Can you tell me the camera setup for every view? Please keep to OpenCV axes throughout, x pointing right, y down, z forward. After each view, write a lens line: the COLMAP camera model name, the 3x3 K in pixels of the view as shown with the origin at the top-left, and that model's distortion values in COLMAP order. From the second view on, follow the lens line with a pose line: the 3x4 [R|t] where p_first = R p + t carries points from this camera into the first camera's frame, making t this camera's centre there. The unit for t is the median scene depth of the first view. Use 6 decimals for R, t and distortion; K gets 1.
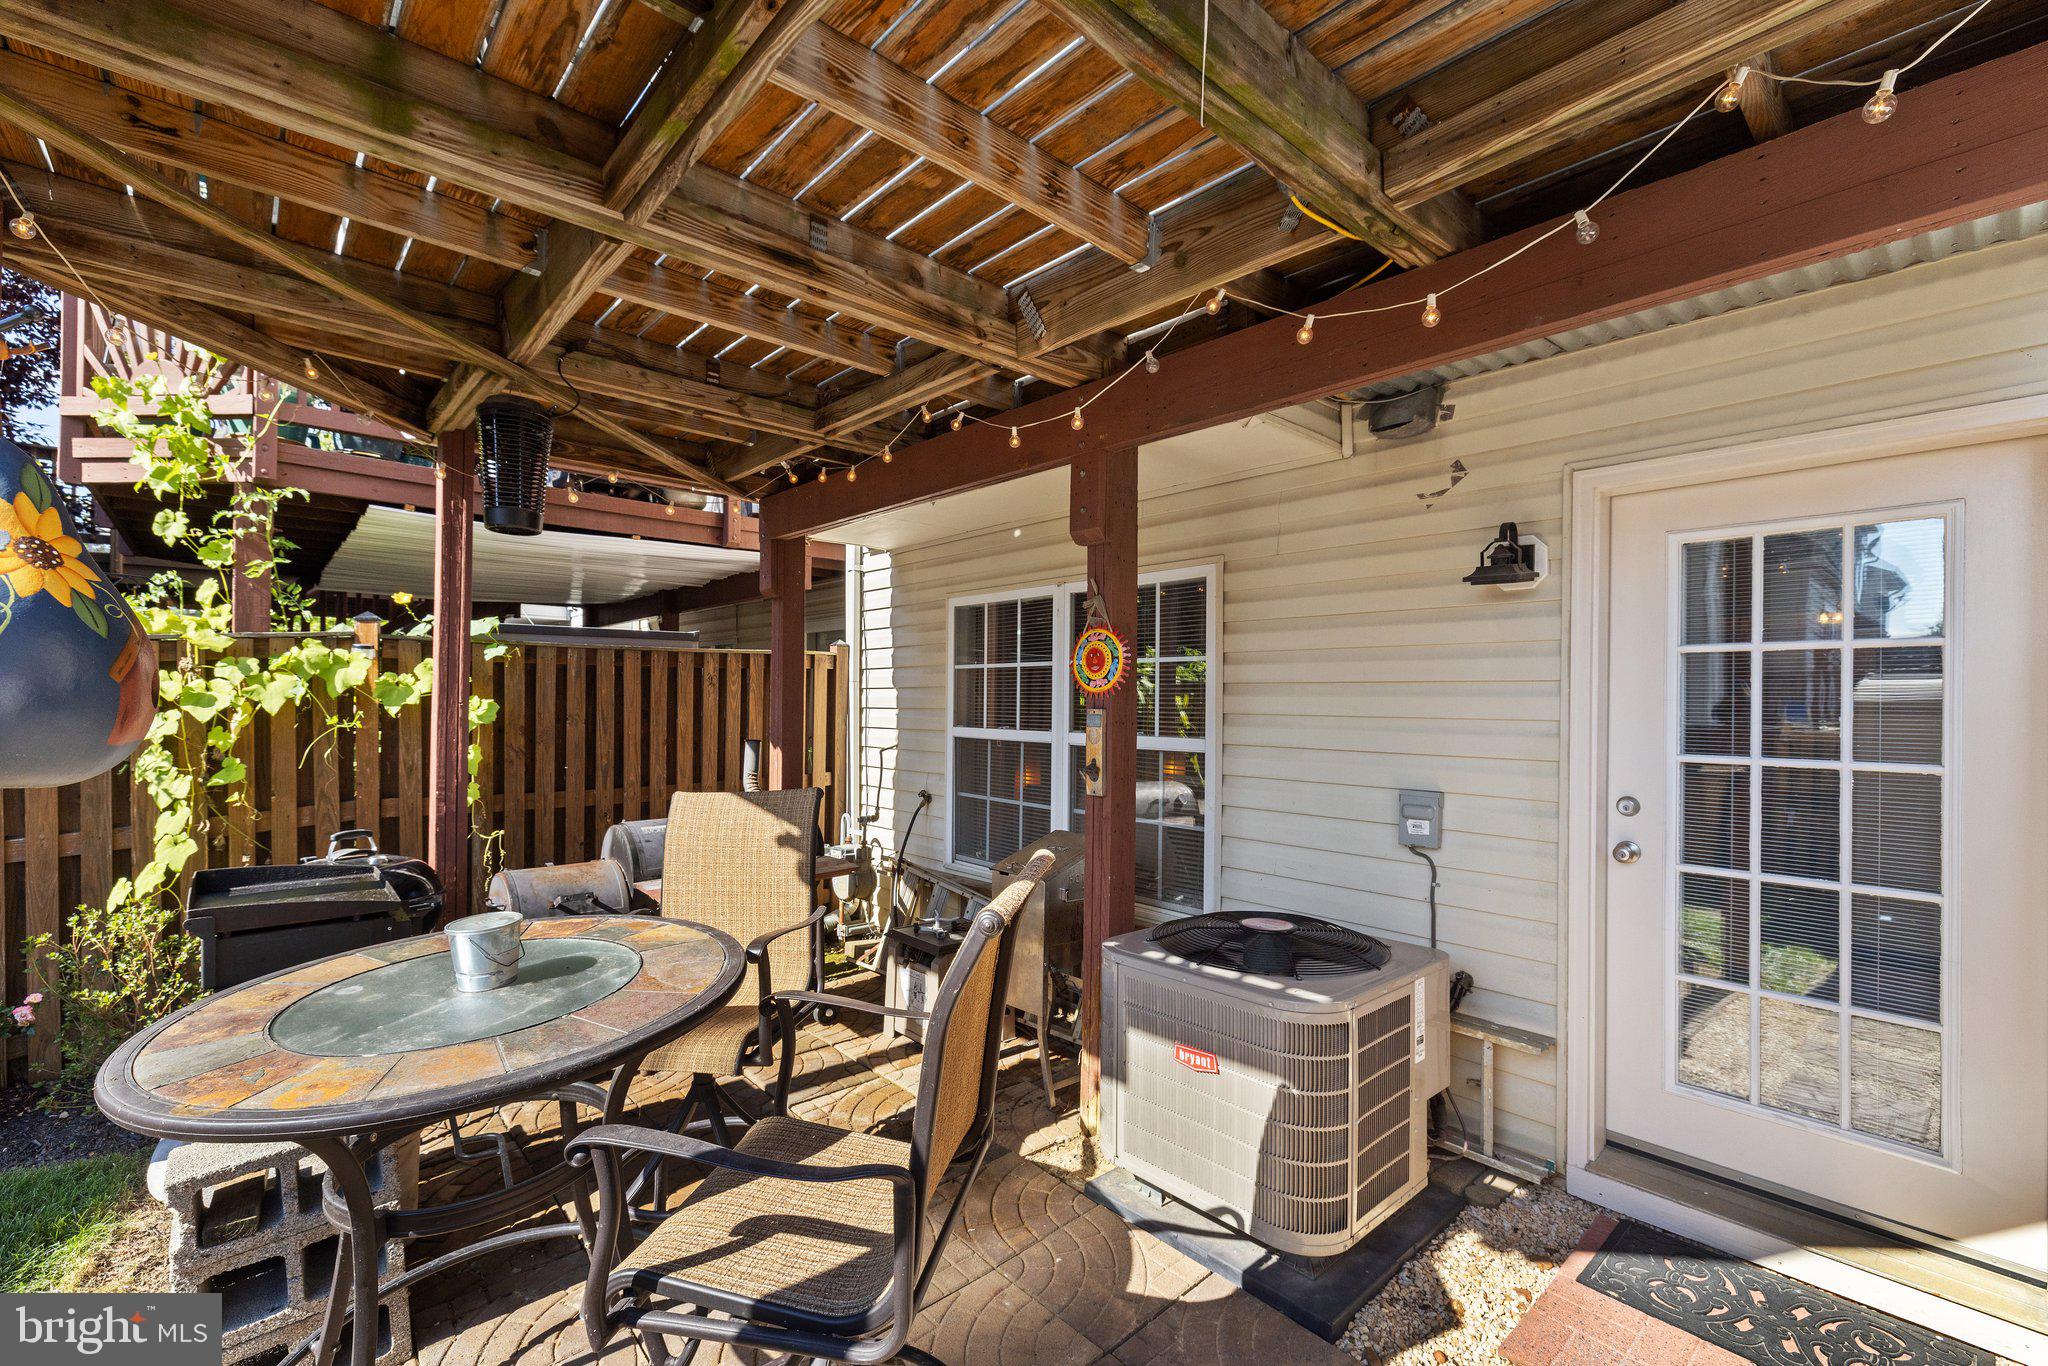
lens RADIAL K [[884.0, 0, 1002.1], [0, 884.0, 689.1], [0, 0, 1]] dist [-0.001510, -0.000392]
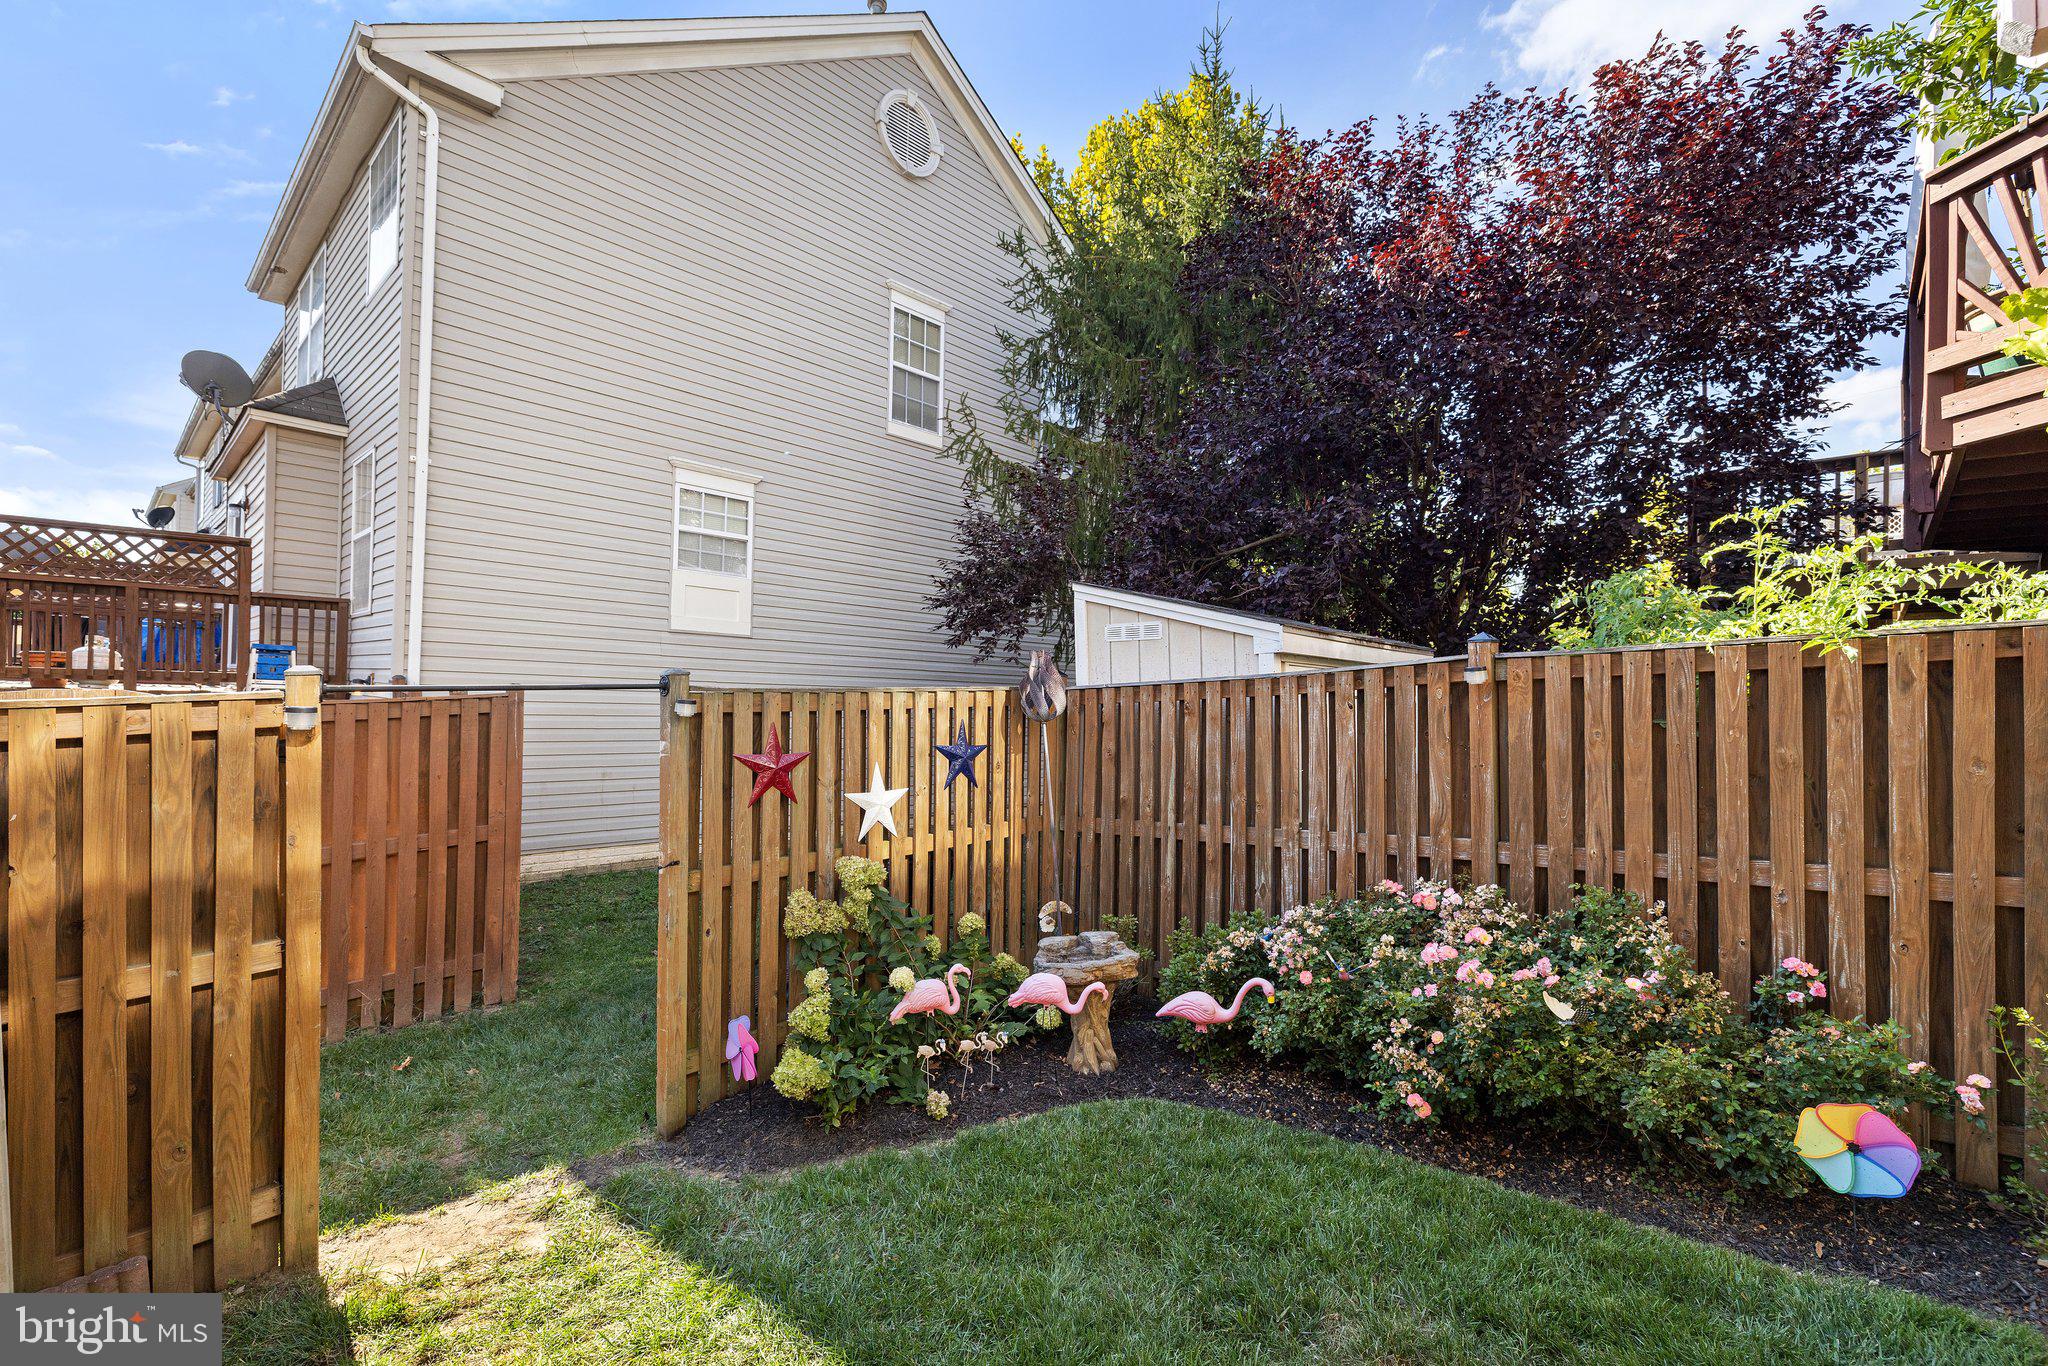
lens RADIAL K [[906.9, 0, 988.1], [0, 906.9, 684.9], [0, 0, 1]] dist [-0.000732, -0.000159]
pose [[0.071724, -0.023431, -0.997149, -0.318758], [-0.010287, 0.999653, -0.024230, 0.022205], [0.997371, 0.011996, 0.071458, 0.045523]]
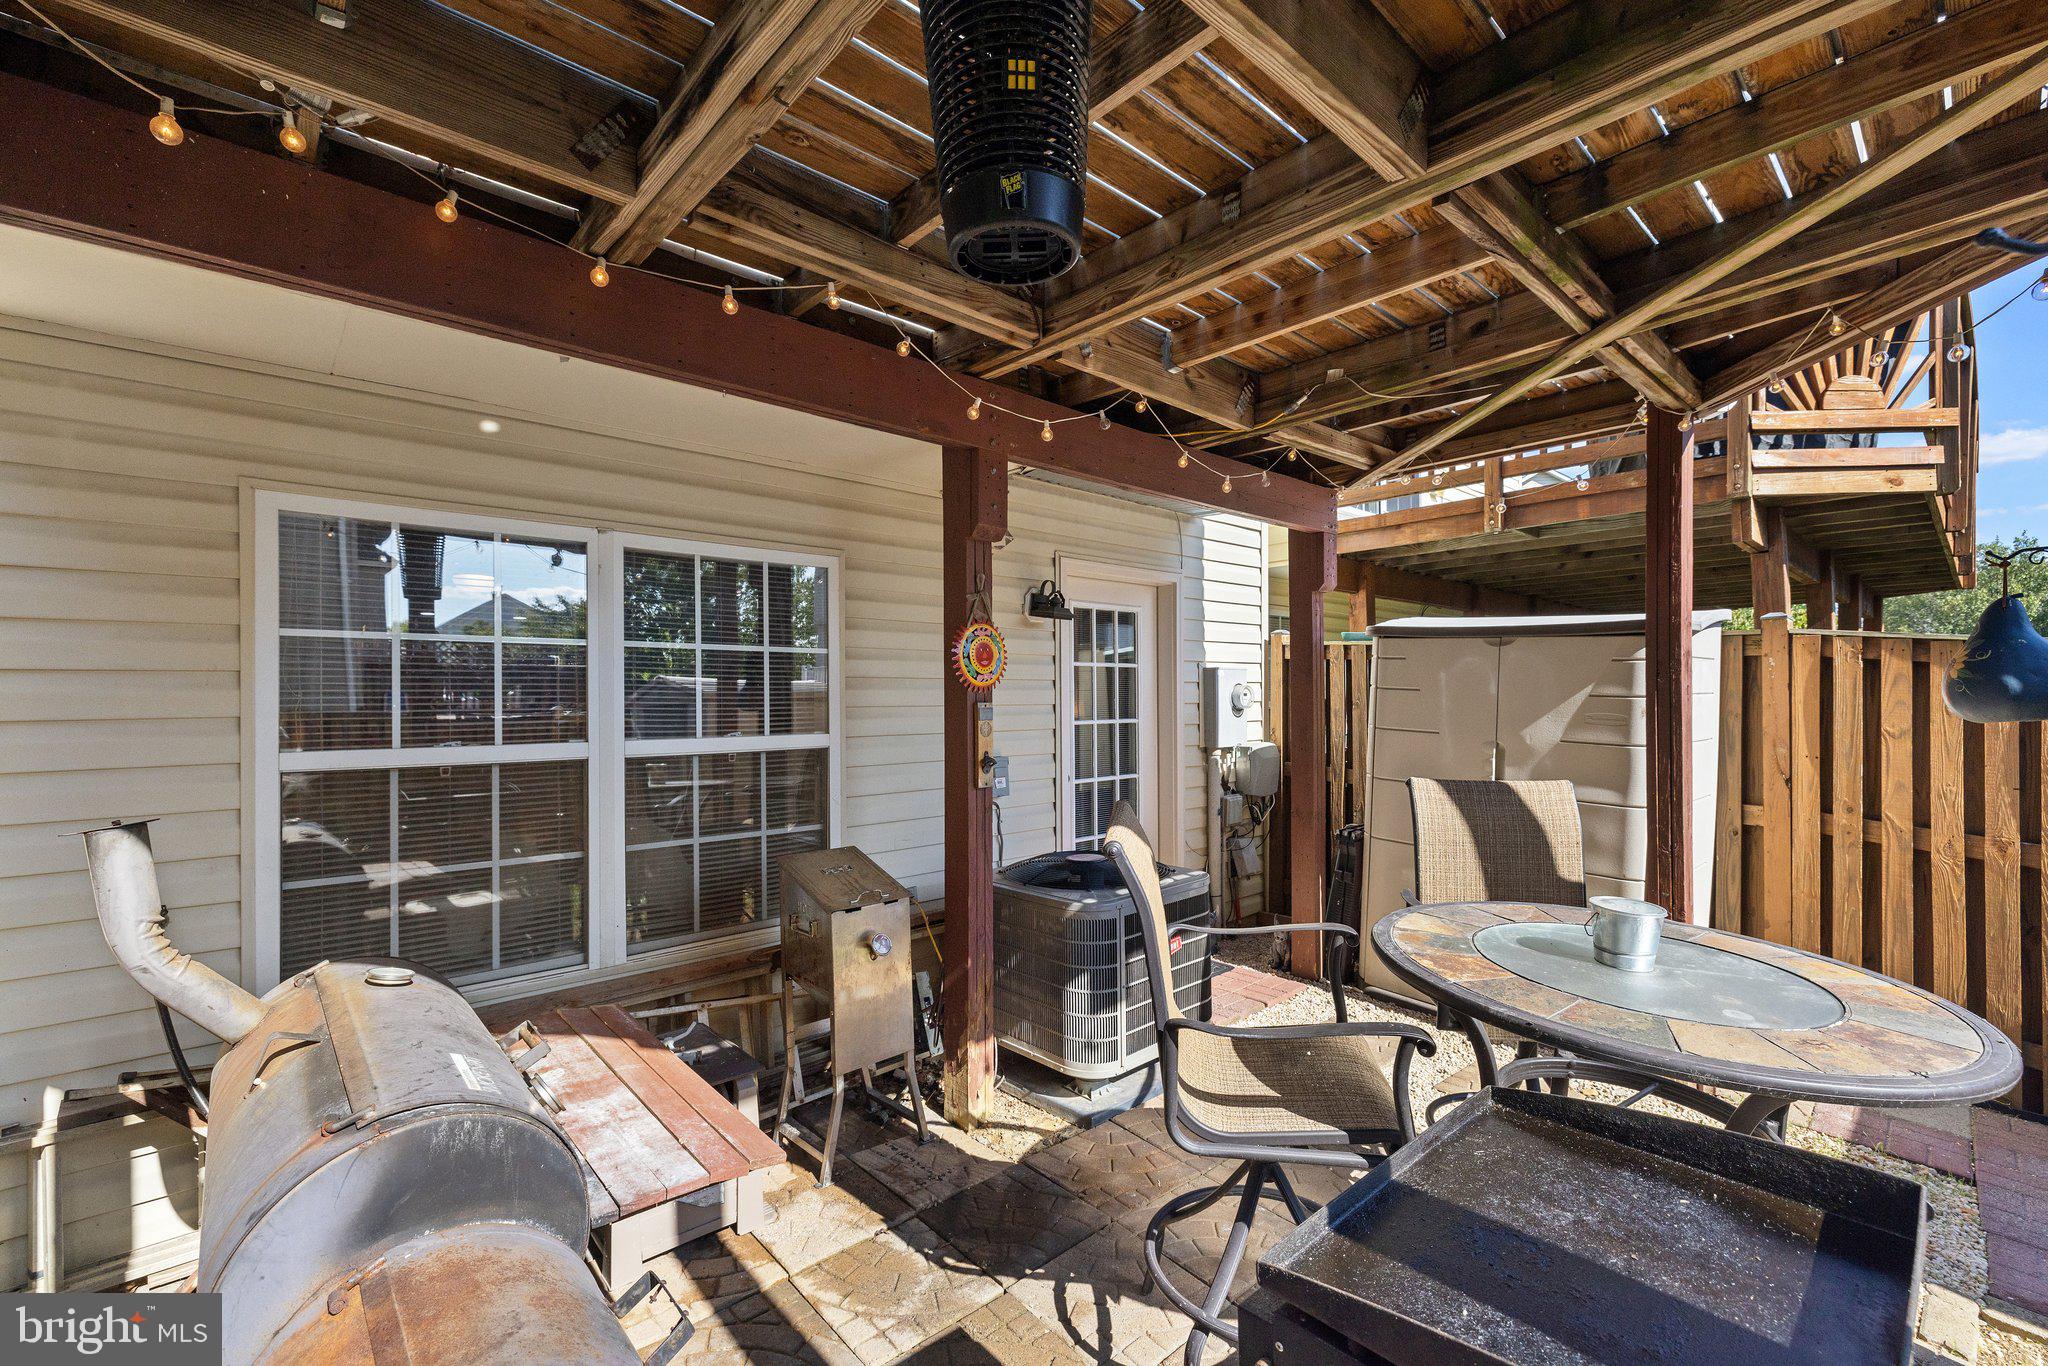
lens RADIAL K [[872.9, 0, 1024.0], [0, 872.9, 683.0], [0, 0, 1]] dist [-0.000321, 0.000060]
pose [[-0.010390, 0.005757, 0.999929, -0.770038], [-0.008186, 0.999949, -0.005843, 0.004636], [-0.999913, -0.008246, -0.010342, 0.823308]]
